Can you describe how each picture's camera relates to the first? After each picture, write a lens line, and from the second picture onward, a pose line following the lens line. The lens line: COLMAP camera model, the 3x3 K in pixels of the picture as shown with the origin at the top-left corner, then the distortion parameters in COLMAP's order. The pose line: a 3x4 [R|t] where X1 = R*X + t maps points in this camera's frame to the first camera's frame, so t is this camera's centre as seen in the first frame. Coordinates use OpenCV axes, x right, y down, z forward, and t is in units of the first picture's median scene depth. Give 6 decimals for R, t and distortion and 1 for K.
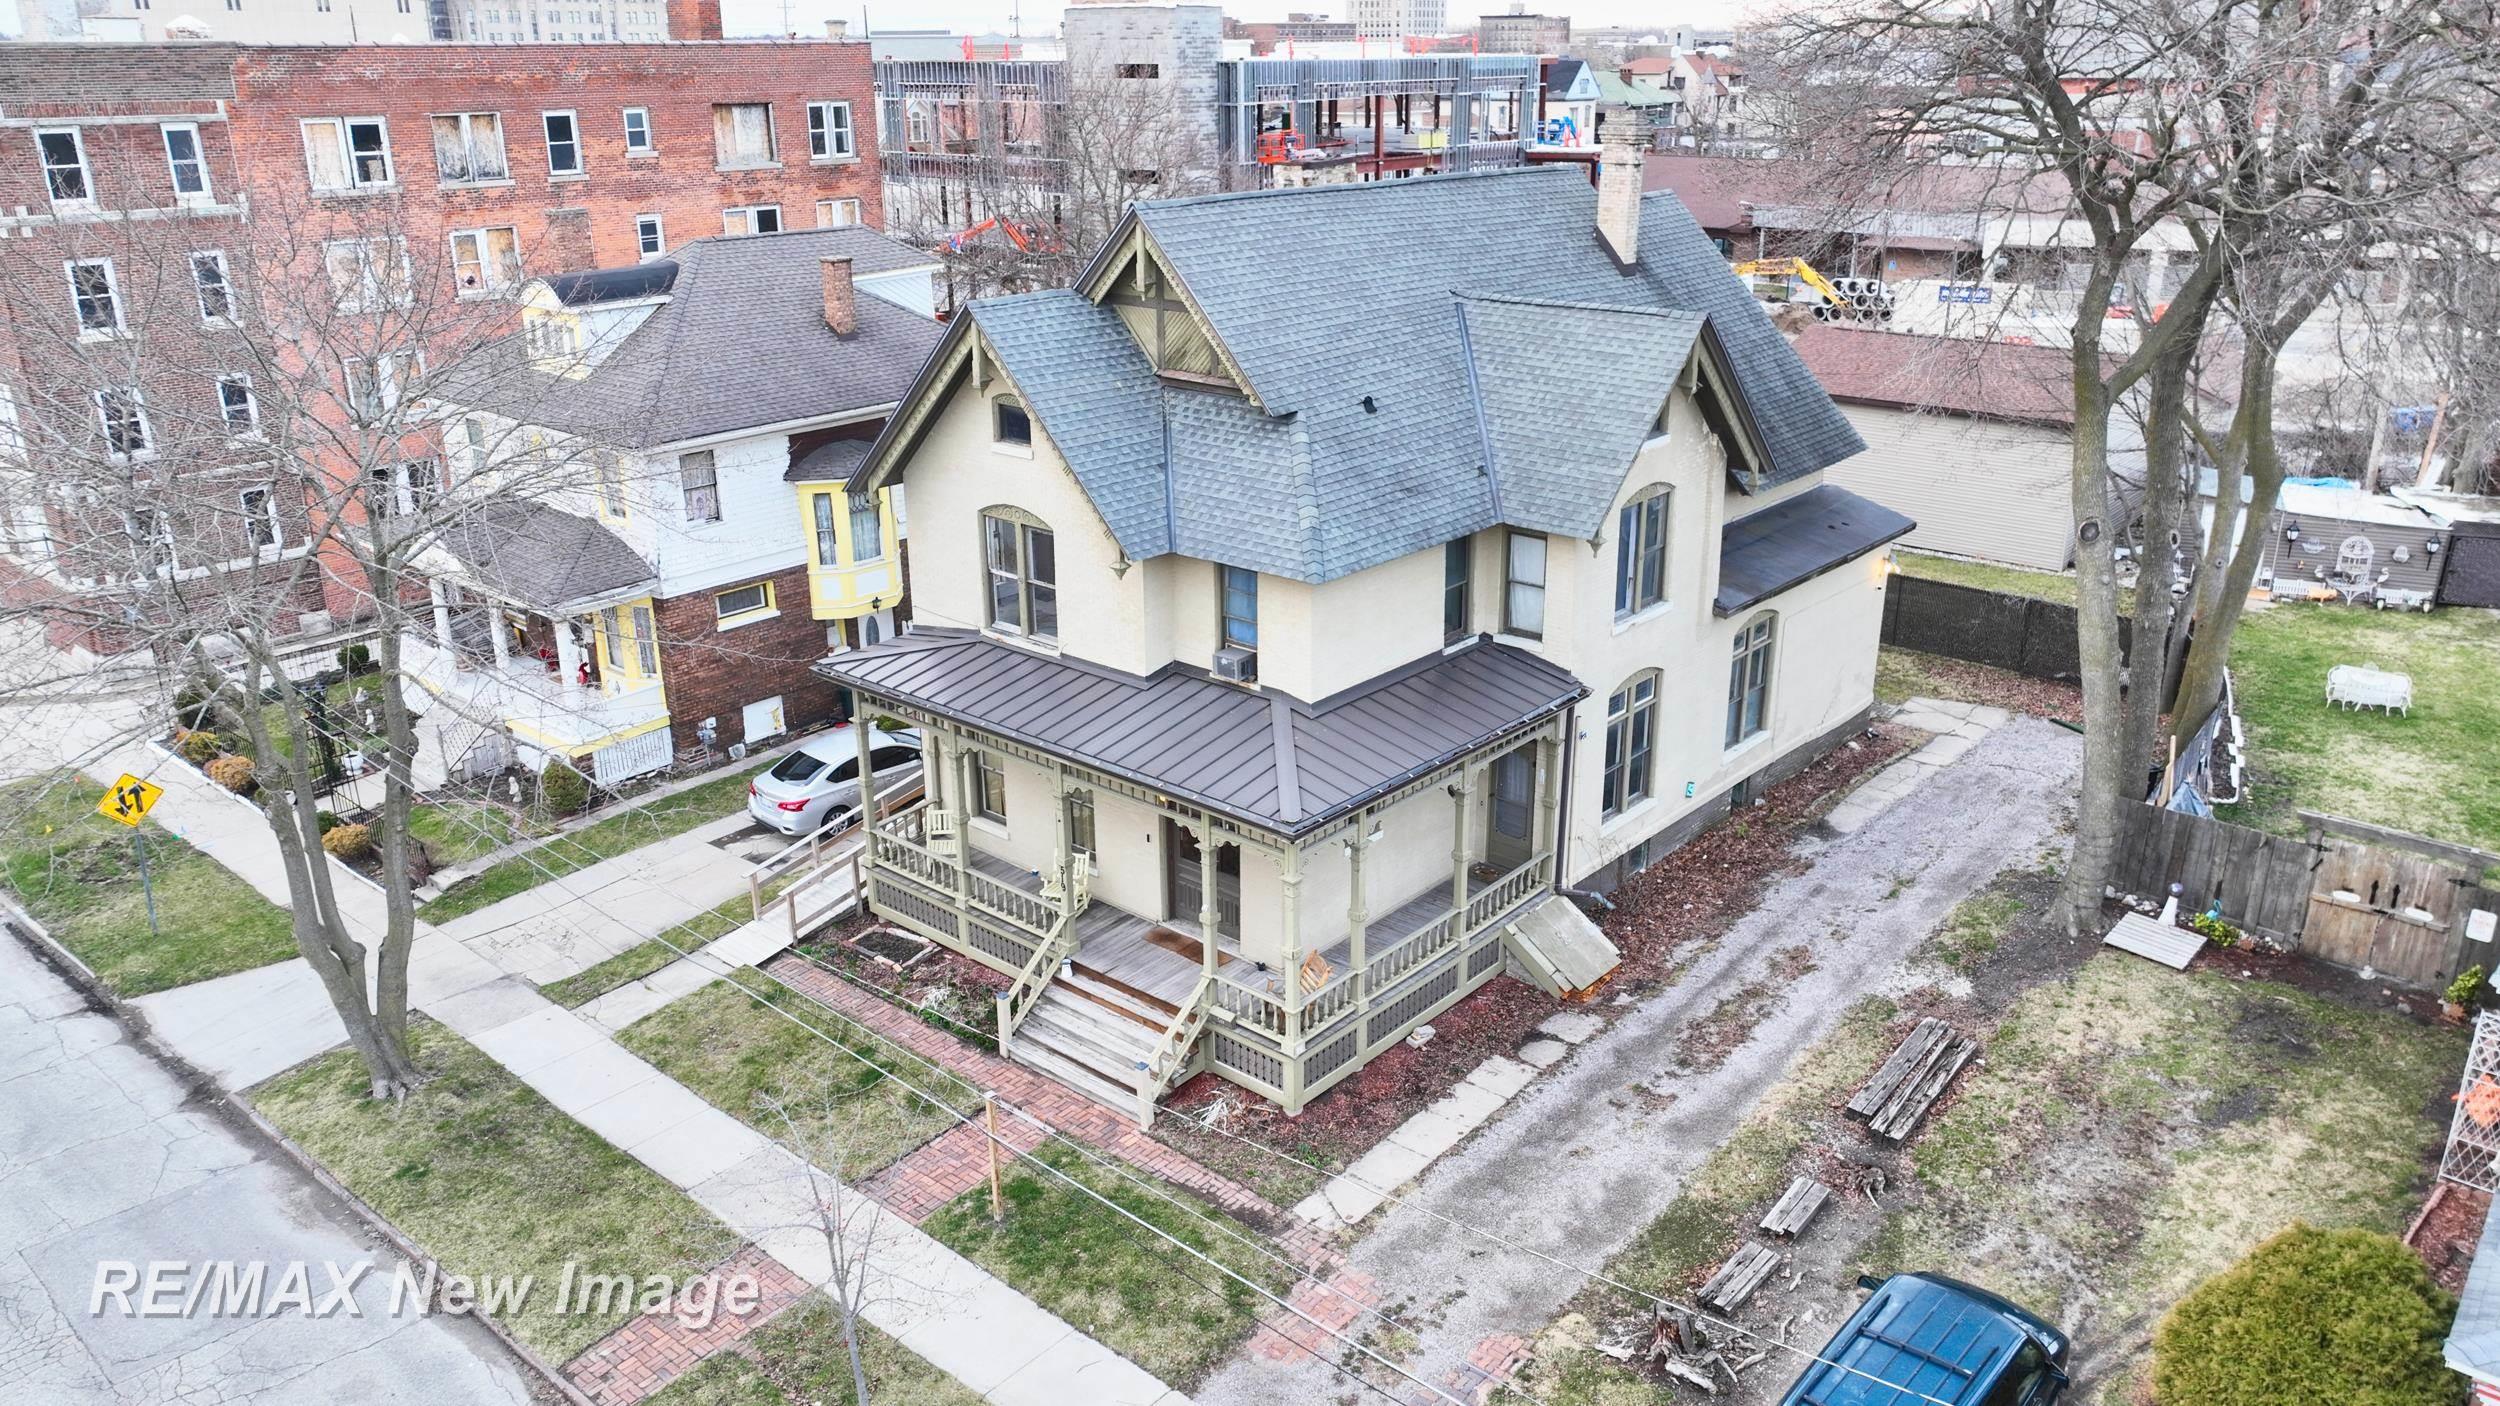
lens RADIAL K [[1810.1, 0, 1267.6], [0, 1810.1, 702.2], [0, 0, 1]] dist [-0.001973, -0.003898]
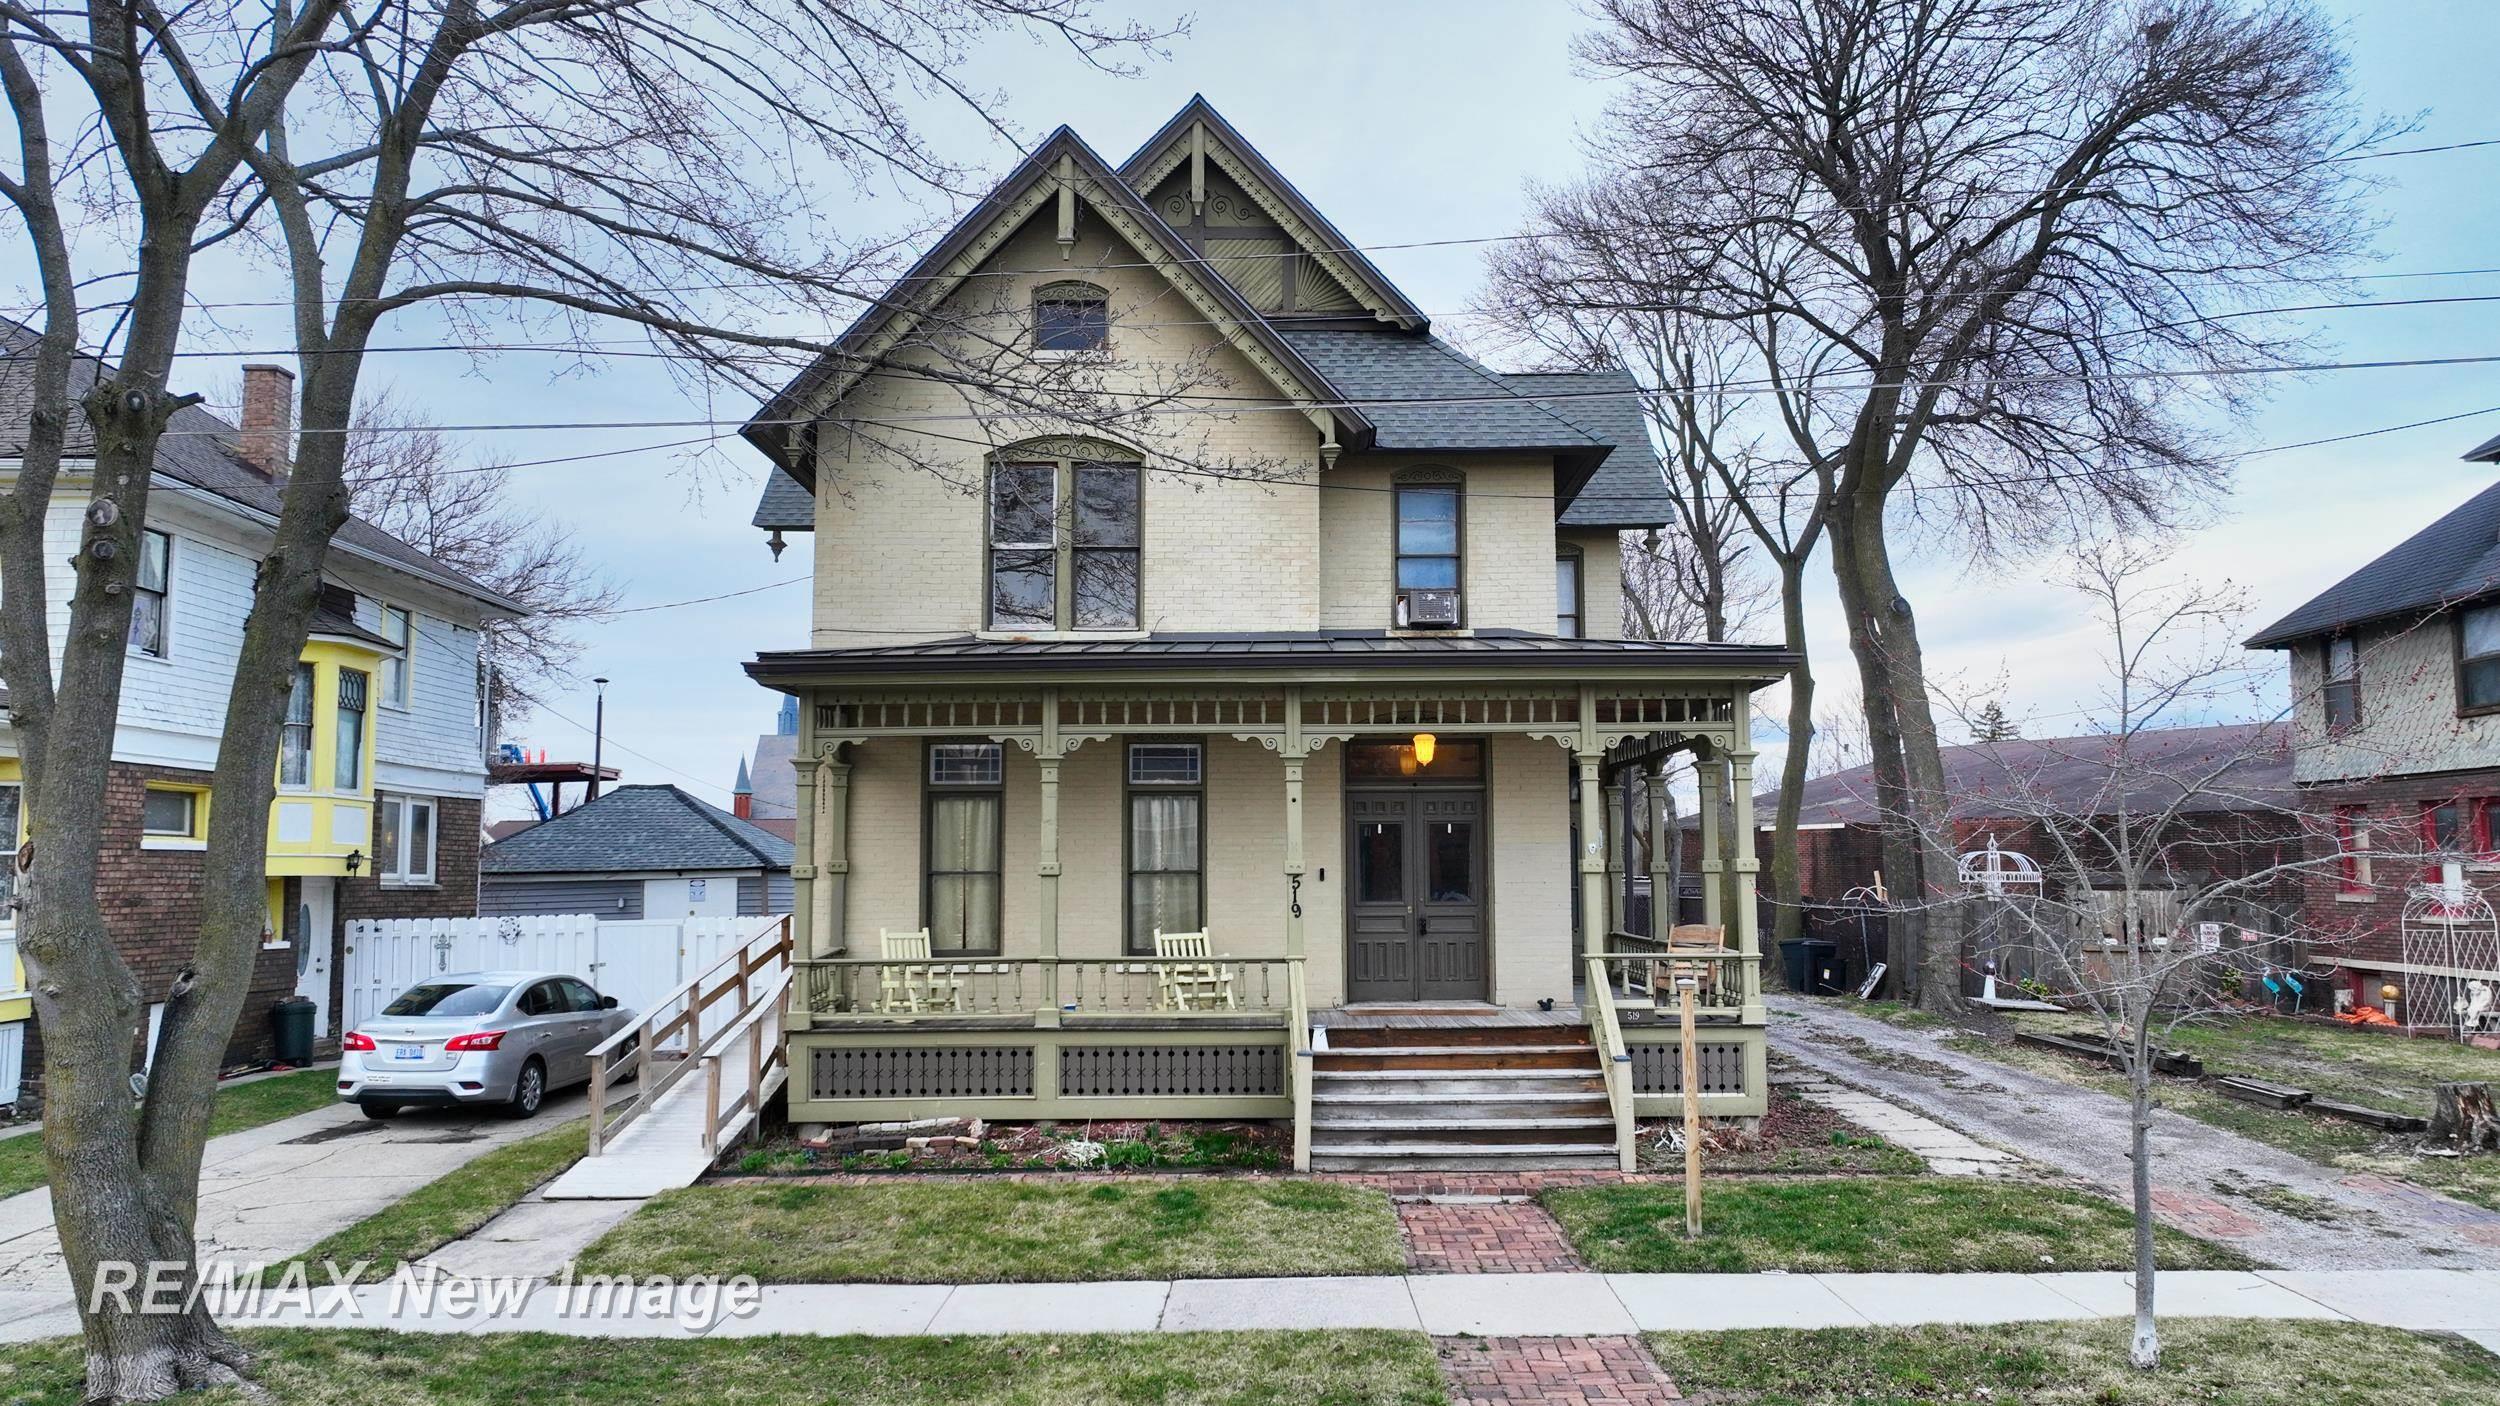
lens RADIAL K [[1841.4, 0, 1250.0], [0, 1841.4, 703.0], [0, 0, 1]] dist [0.003744, 0.000155]
pose [[0.752883, 0.066829, 0.654752, -0.539641], [0.228262, 0.906570, -0.355004, 0.254340], [-0.617303, 0.416731, 0.667287, 0.512232]]
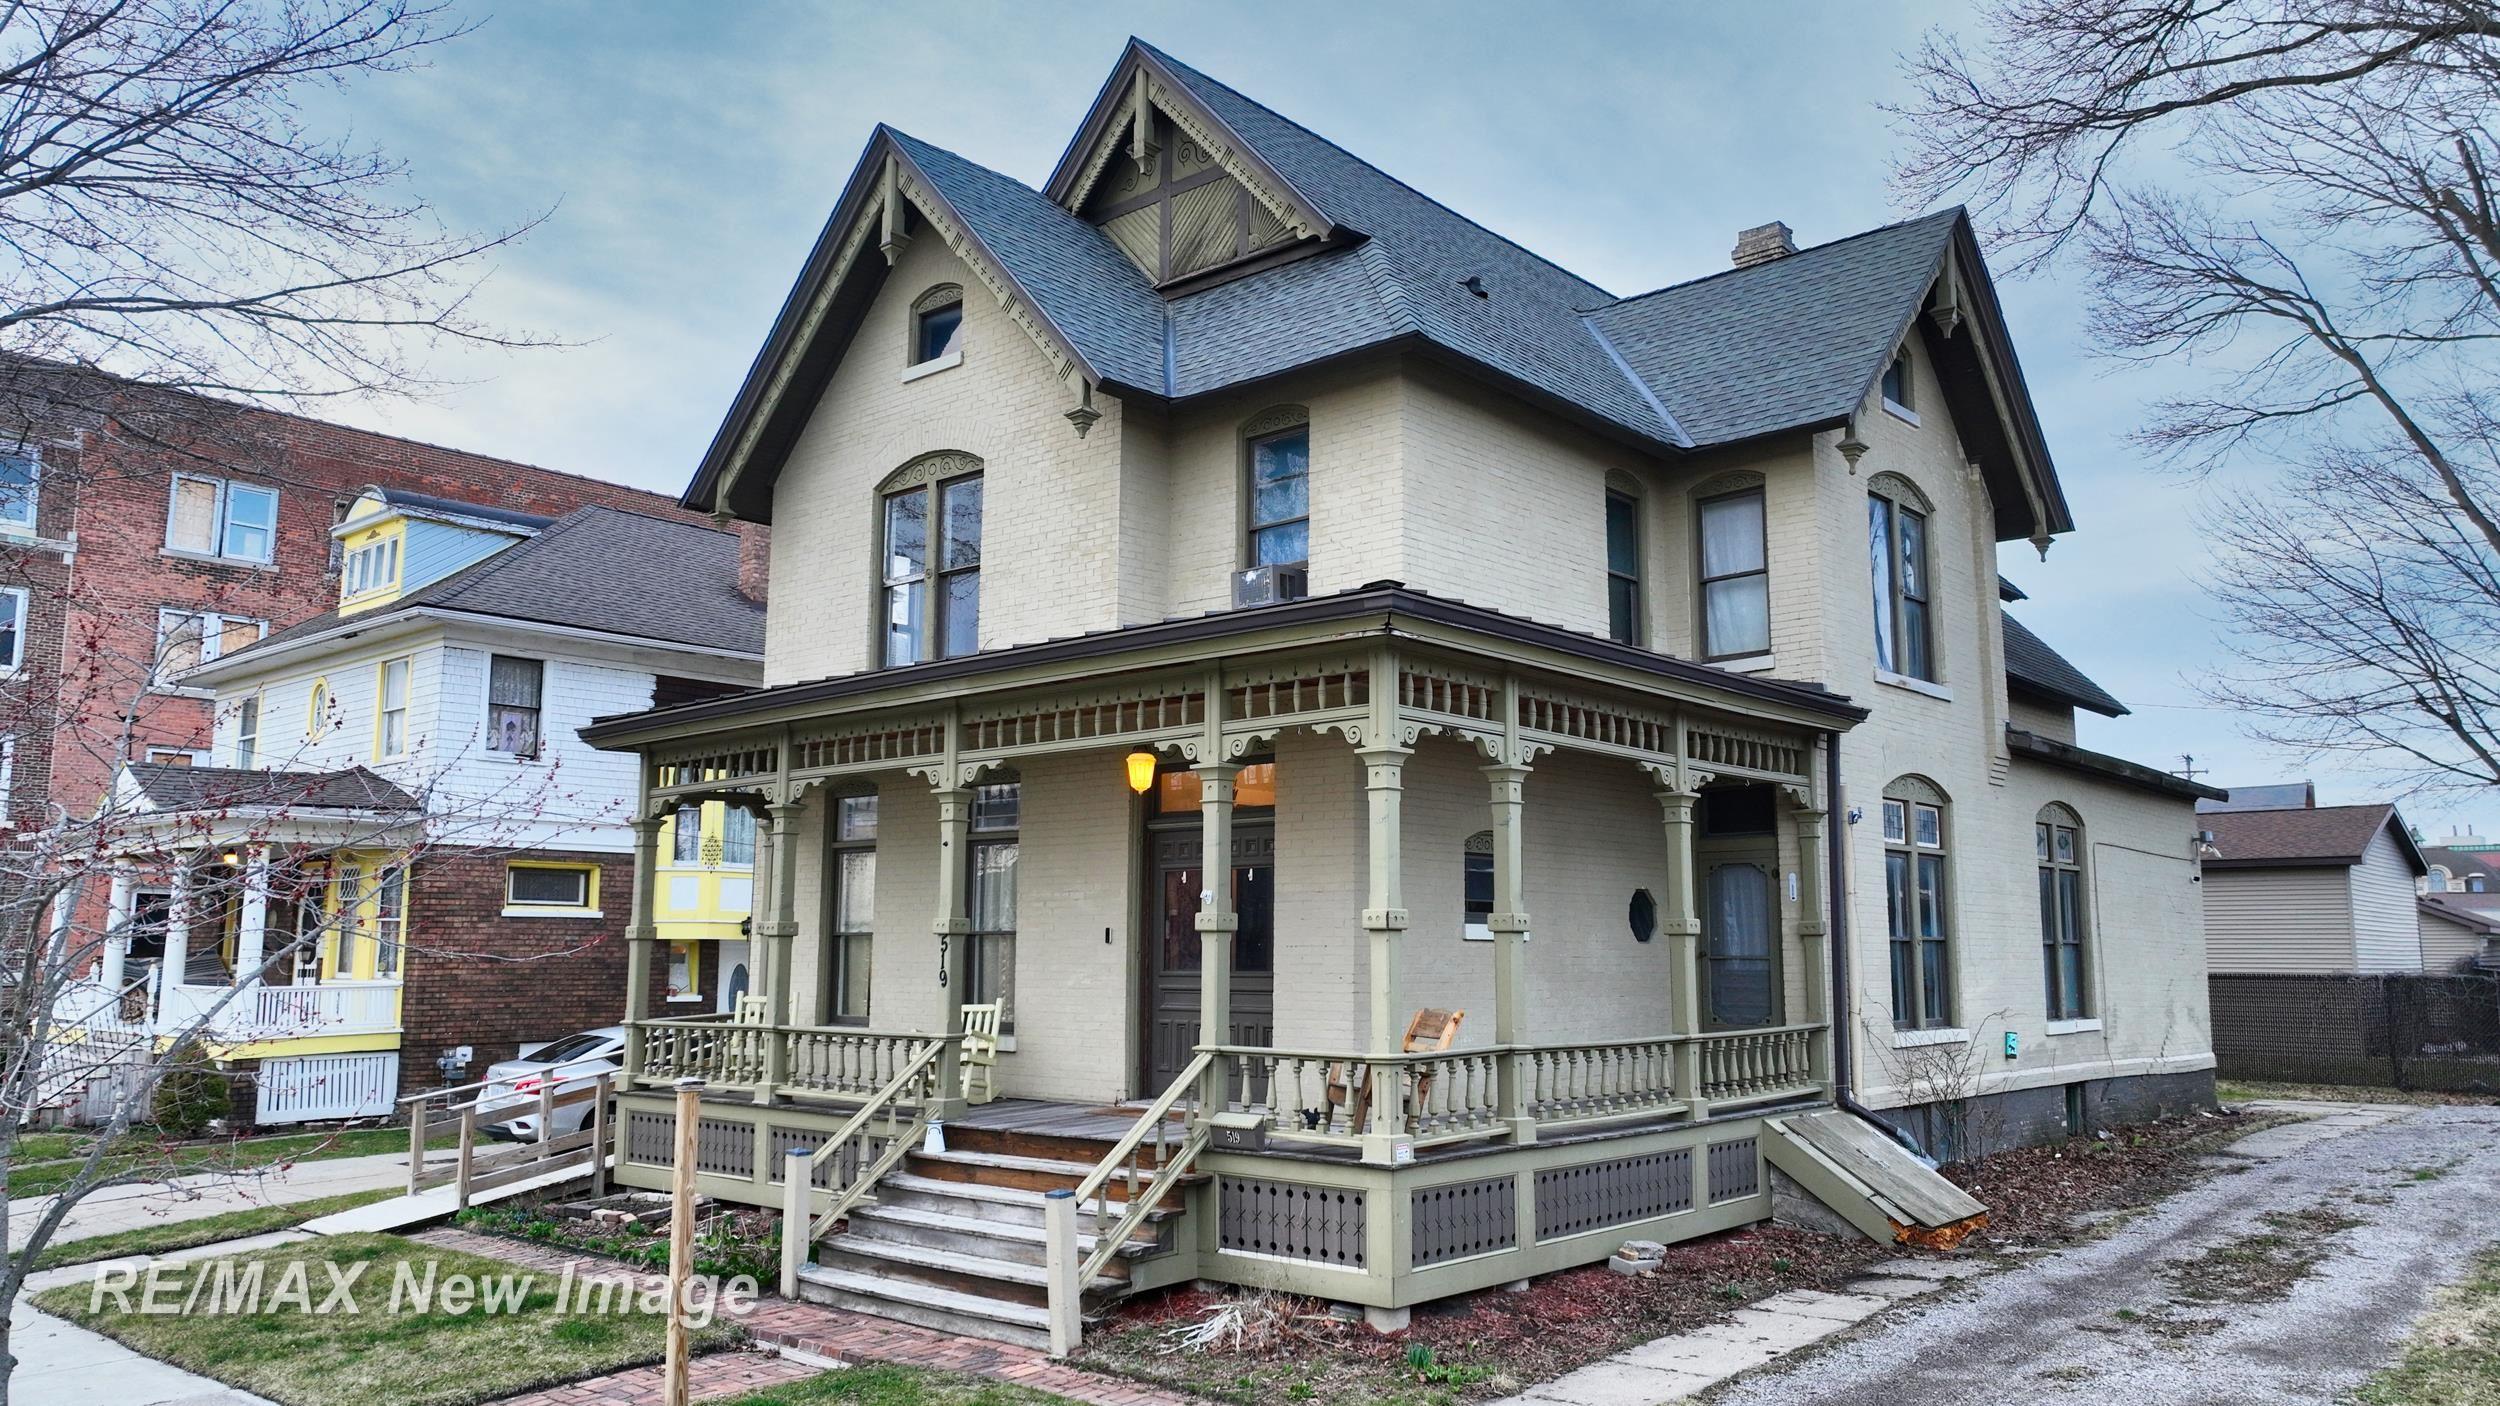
lens RADIAL K [[1810.1, 0, 1267.6], [0, 1810.1, 702.2], [0, 0, 1]] dist [-0.001973, -0.003898]
pose [[0.999910, 0.007725, -0.010987, -0.010976], [-0.012014, 0.880181, -0.474487, 0.270594], [0.006005, 0.474576, 0.880194, 0.468521]]
